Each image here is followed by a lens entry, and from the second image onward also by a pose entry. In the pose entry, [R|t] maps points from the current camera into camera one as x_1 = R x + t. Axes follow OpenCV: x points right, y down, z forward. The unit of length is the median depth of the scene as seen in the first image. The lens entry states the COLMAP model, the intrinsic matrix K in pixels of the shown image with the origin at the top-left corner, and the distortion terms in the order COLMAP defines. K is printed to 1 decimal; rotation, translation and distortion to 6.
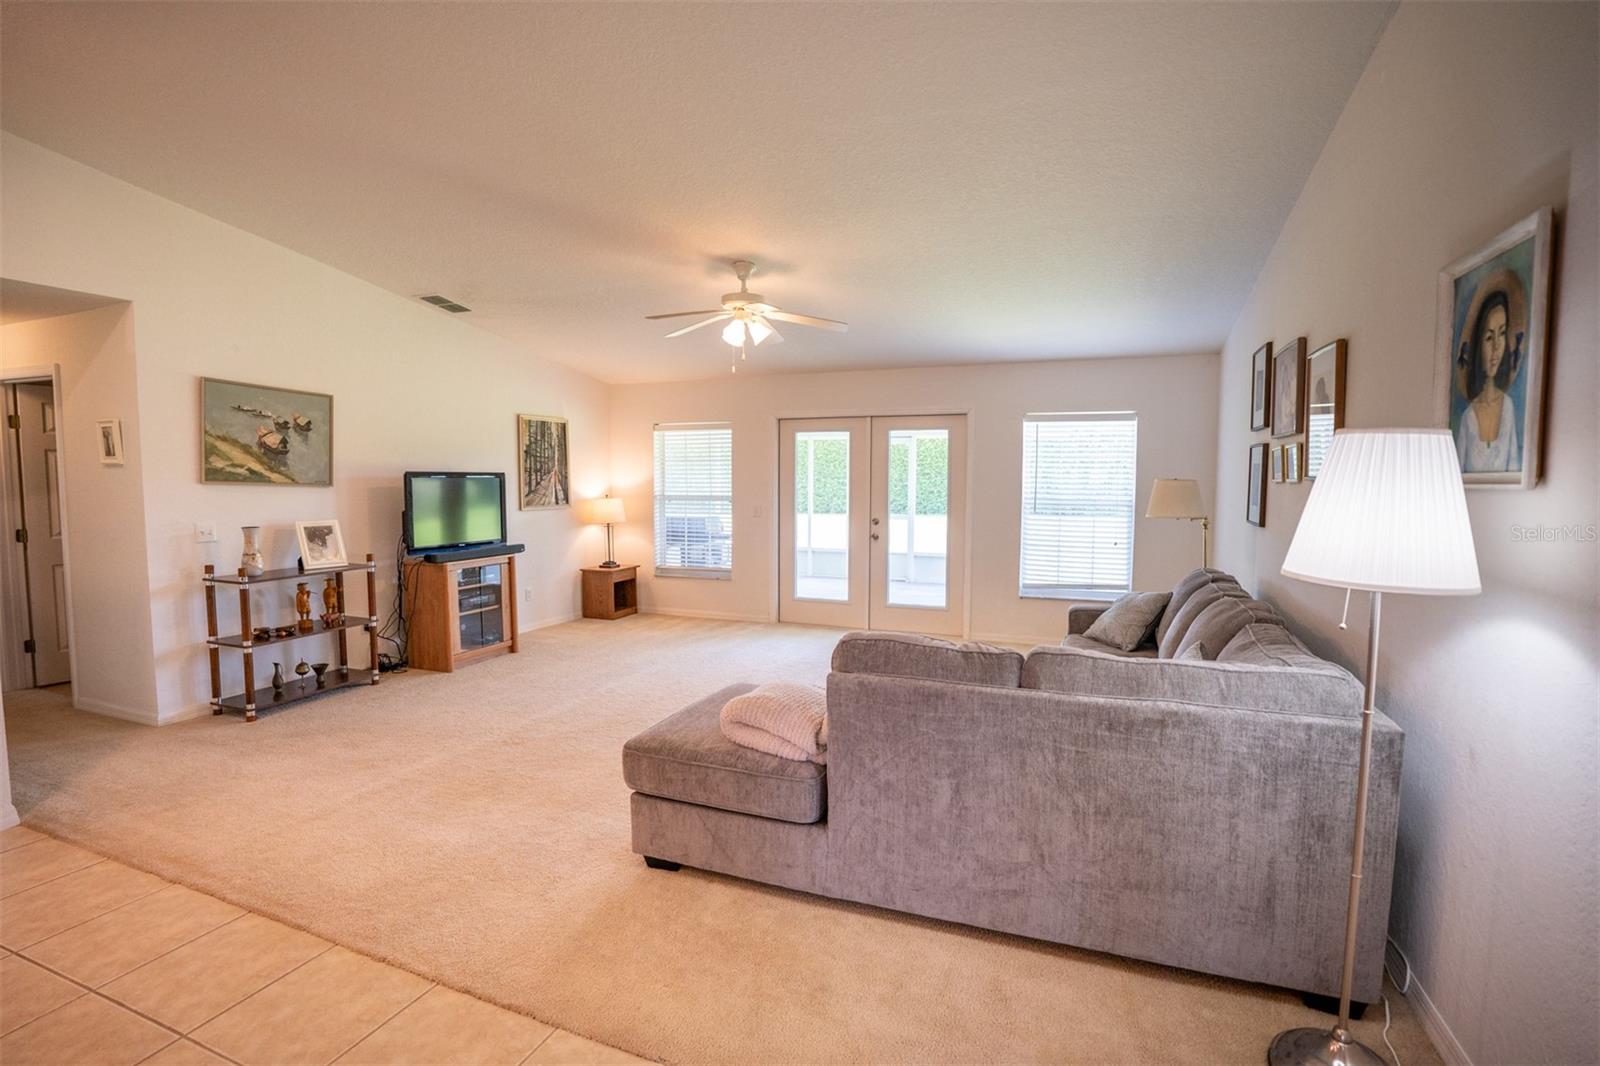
lens RADIAL K [[747.8, 0, 797.4], [0, 747.8, 534.6], [0, 0, 1]] dist [-0.072821, 0.028446]
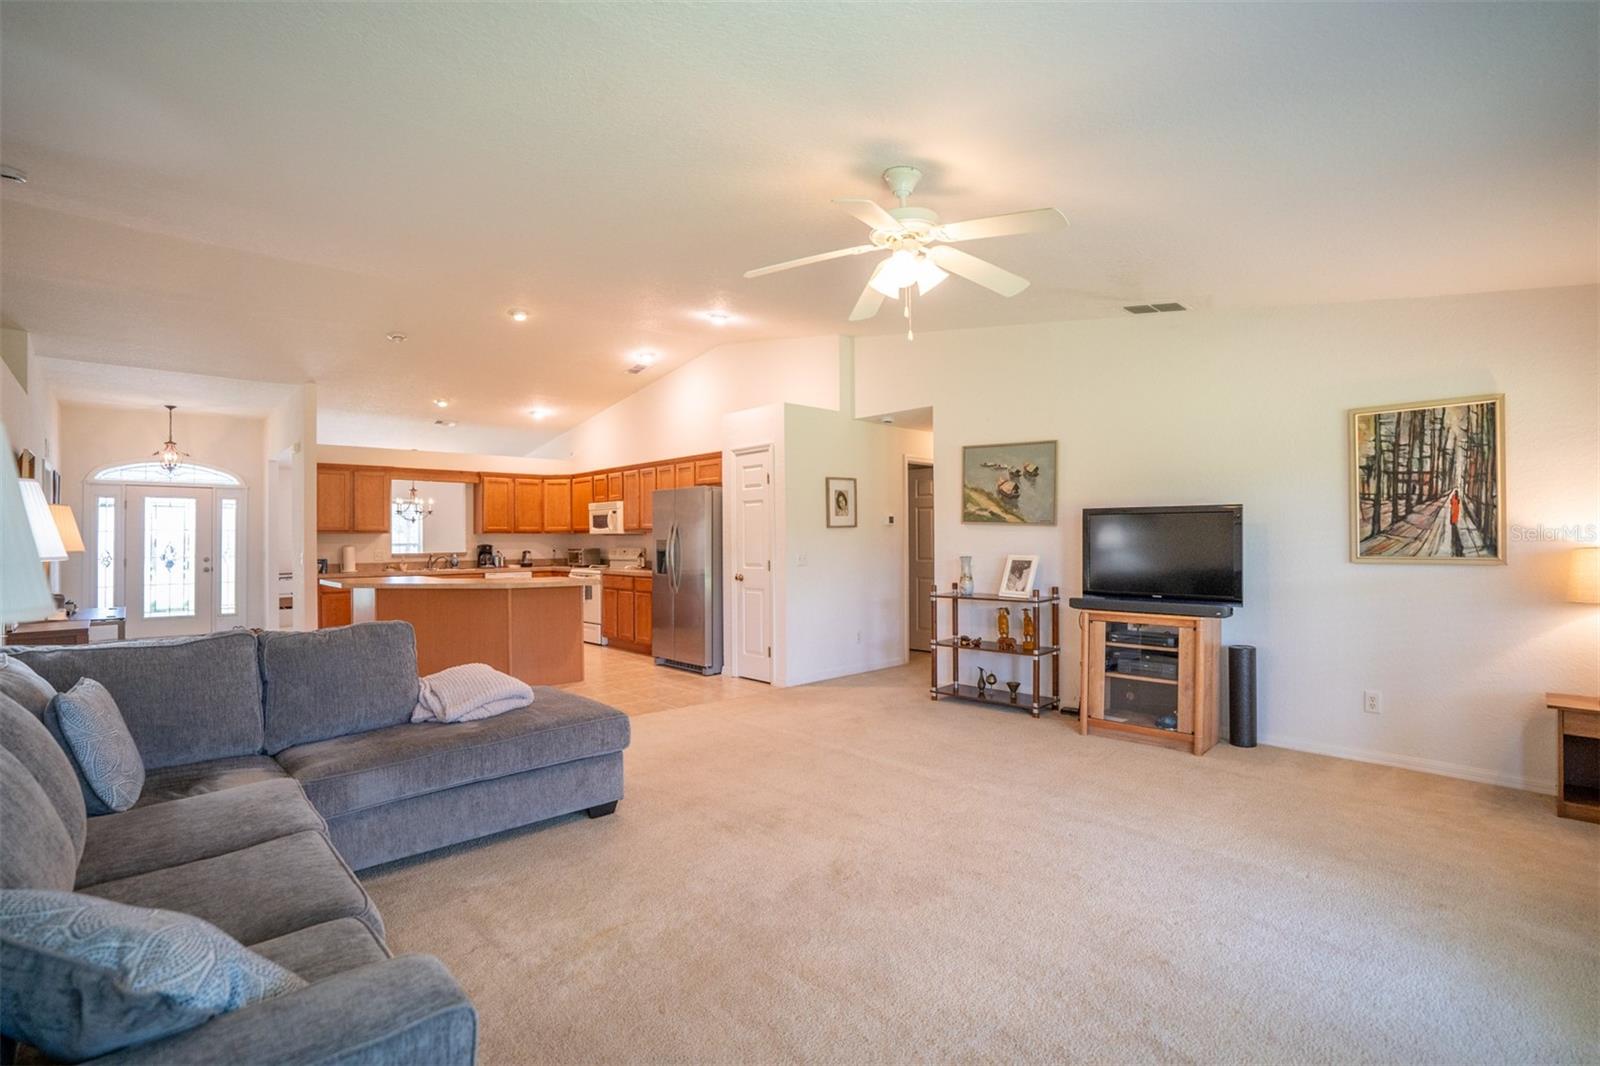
lens RADIAL K [[747.8, 0, 797.4], [0, 747.8, 534.6], [0, 0, 1]] dist [-0.072821, 0.028446]
pose [[-0.418829, -0.004206, -0.908055, 0.530485], [-0.063931, 0.997644, 0.024866, -0.058052], [0.905812, 0.068468, -0.418111, 1.166999]]
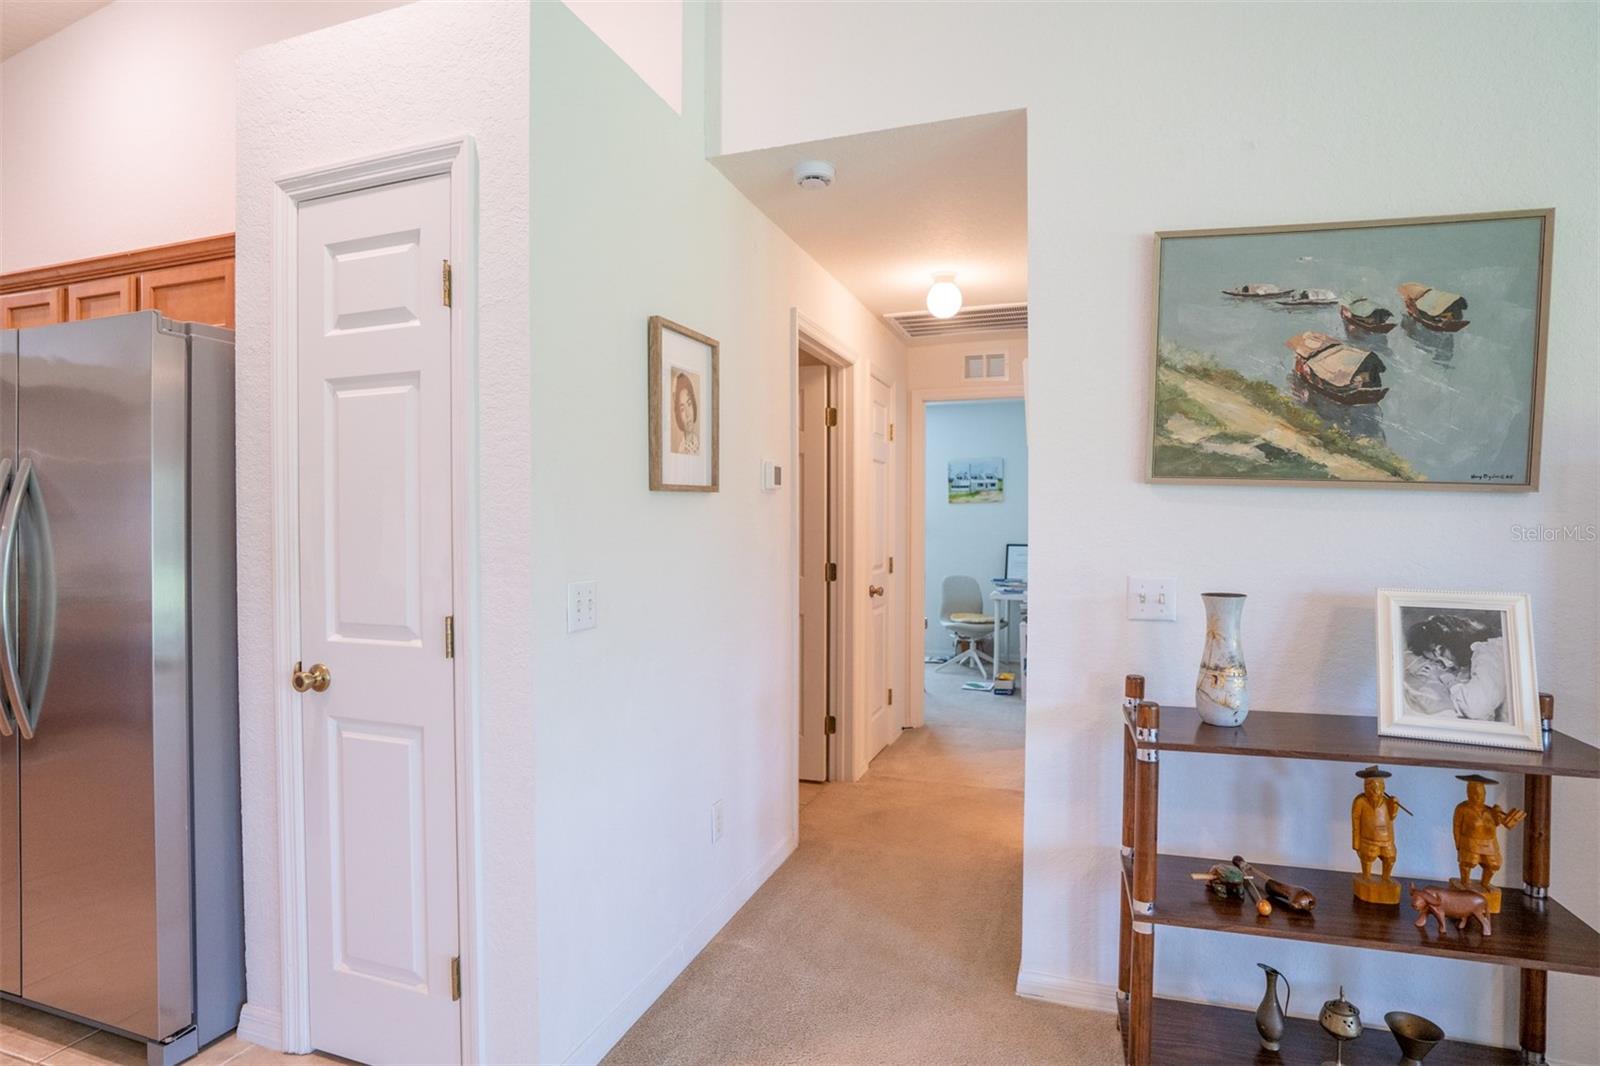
lens RADIAL K [[847.0, 0, 792.7], [0, 847.0, 534.5], [0, 0, 1]] dist [-0.067380, 0.029599]
pose [[0.047150, 0.014795, -0.998778, -0.303438], [-0.076573, 0.997002, 0.011154, -0.026573], [0.995948, 0.075954, 0.048142, 0.685548]]
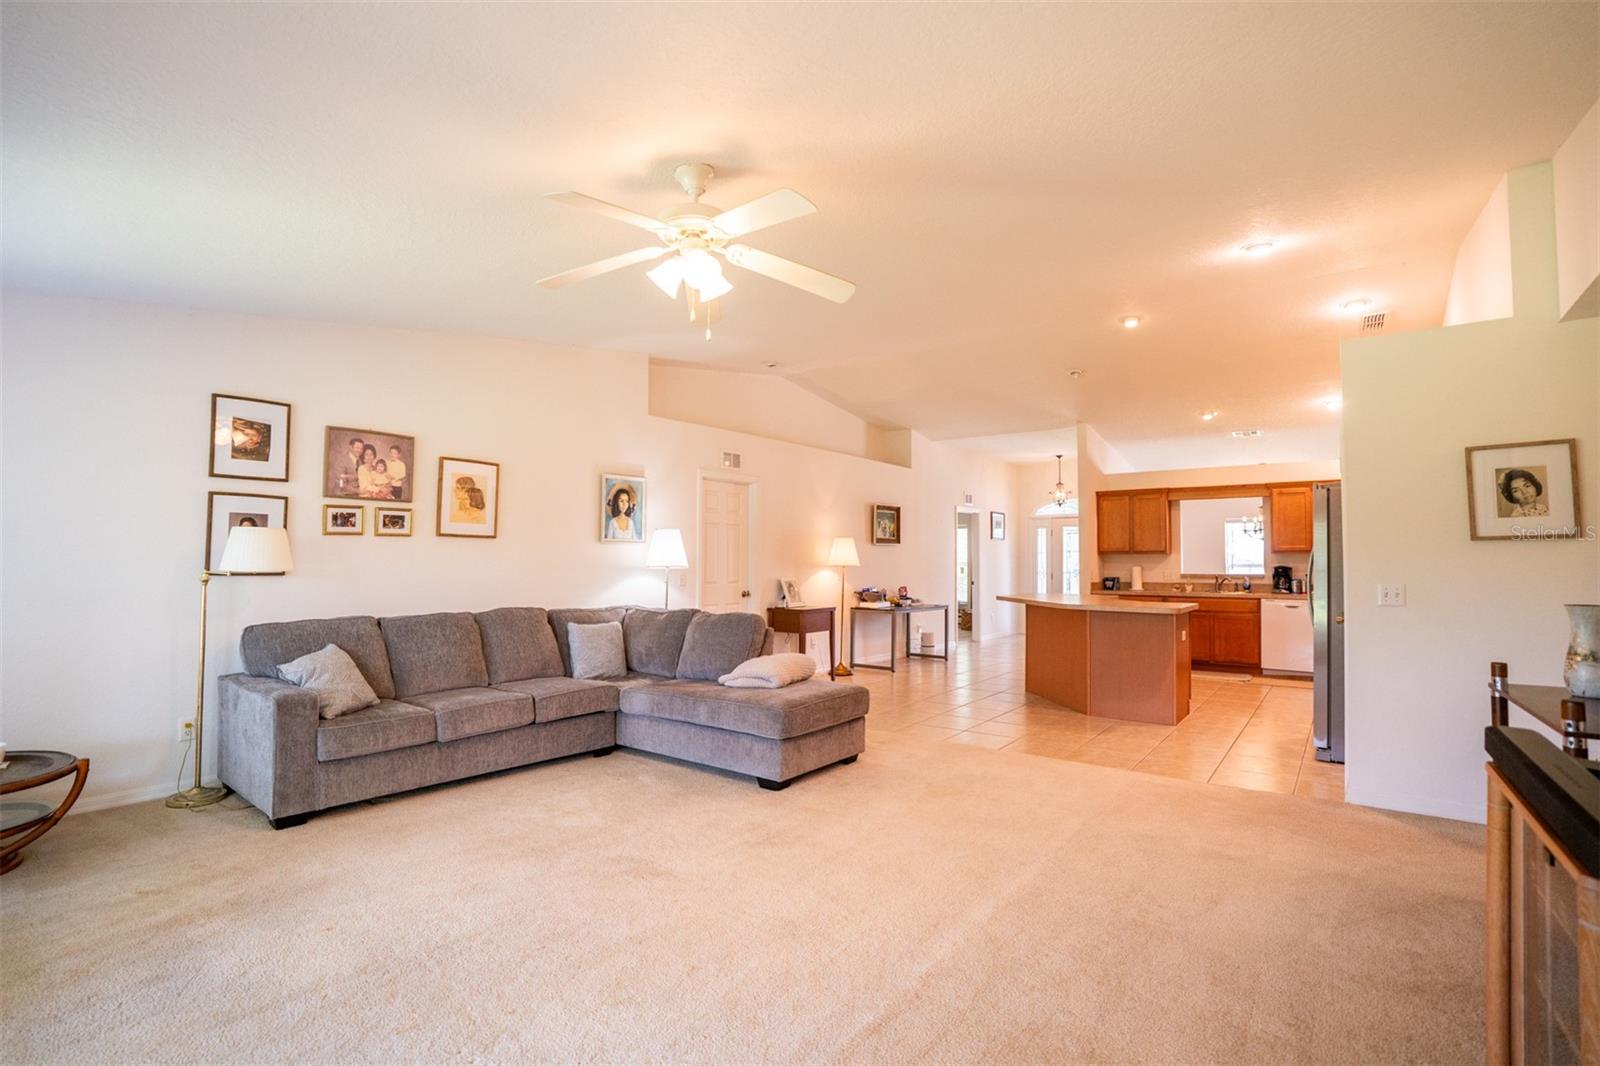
lens RADIAL K [[747.8, 0, 797.4], [0, 747.8, 534.6], [0, 0, 1]] dist [-0.072821, 0.028446]
pose [[-0.963803, 0.003171, 0.266596, -0.305180], [0.013830, 0.999178, 0.038115, -0.083157], [-0.266256, 0.040423, -0.963054, 1.523712]]
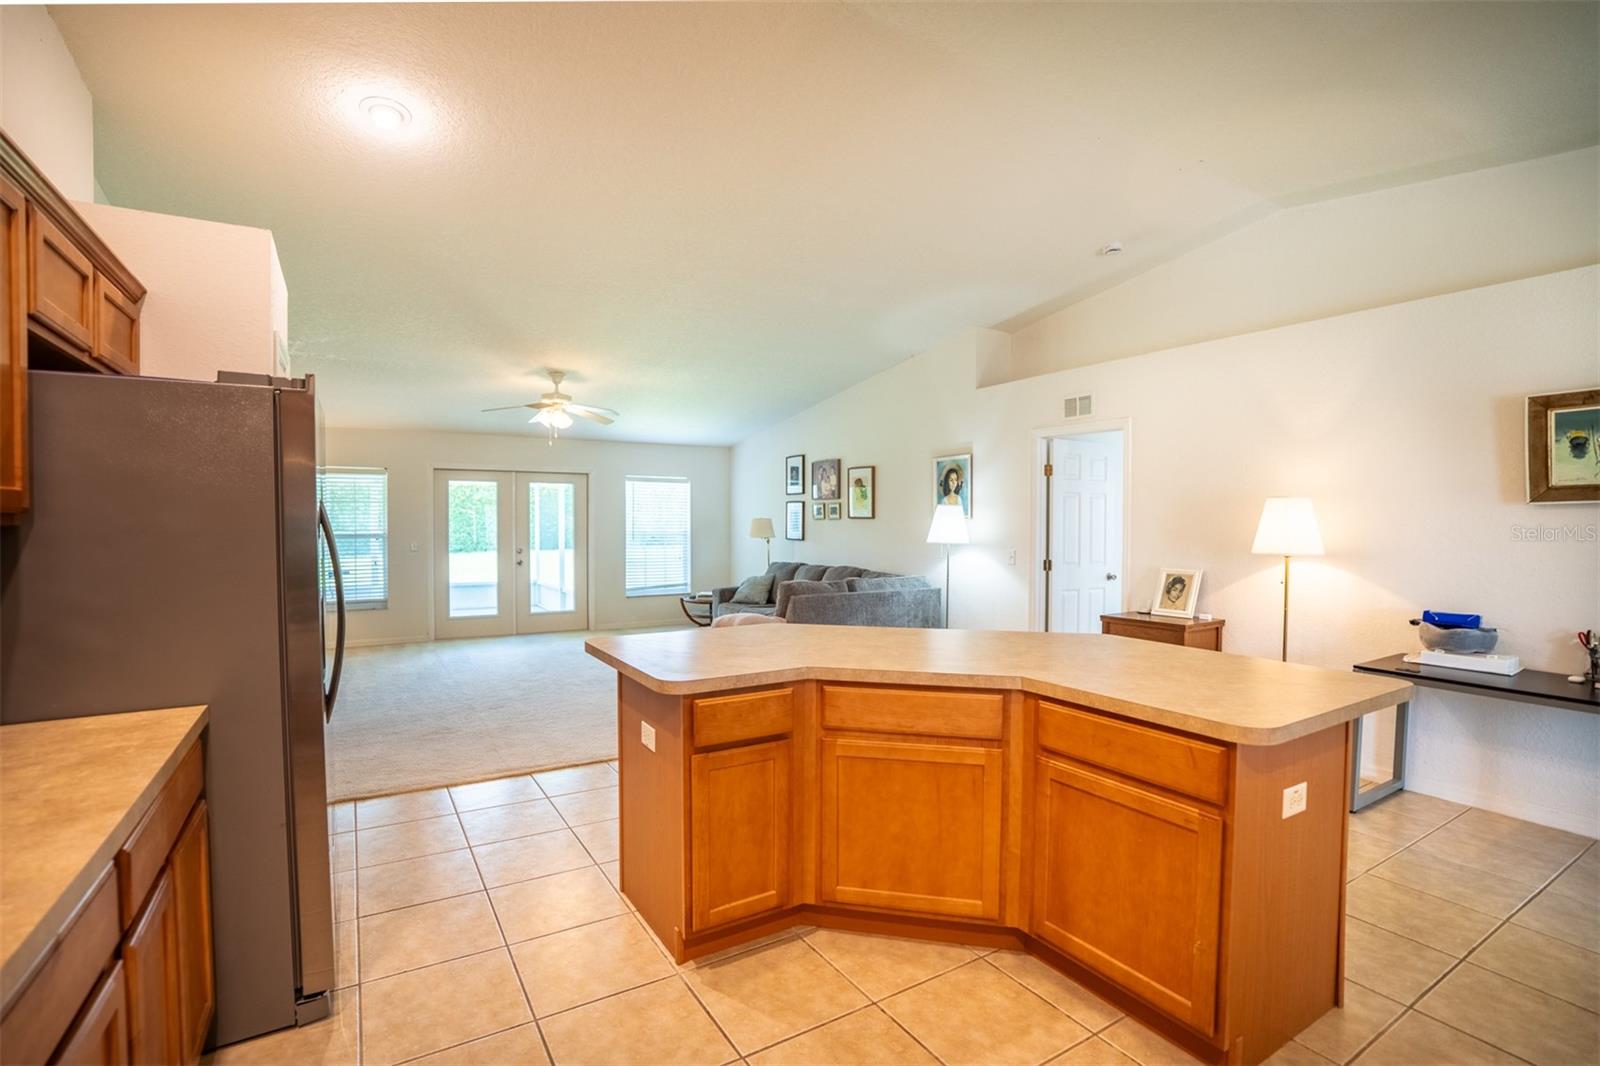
lens RADIAL K [[747.8, 0, 797.4], [0, 747.8, 534.6], [0, 0, 1]] dist [-0.072821, 0.028446]
pose [[0.594267, -0.014774, 0.804132, -0.951235], [0.059624, 0.997889, -0.025729, 0.023488], [-0.802055, 0.063236, 0.593893, -0.239596]]
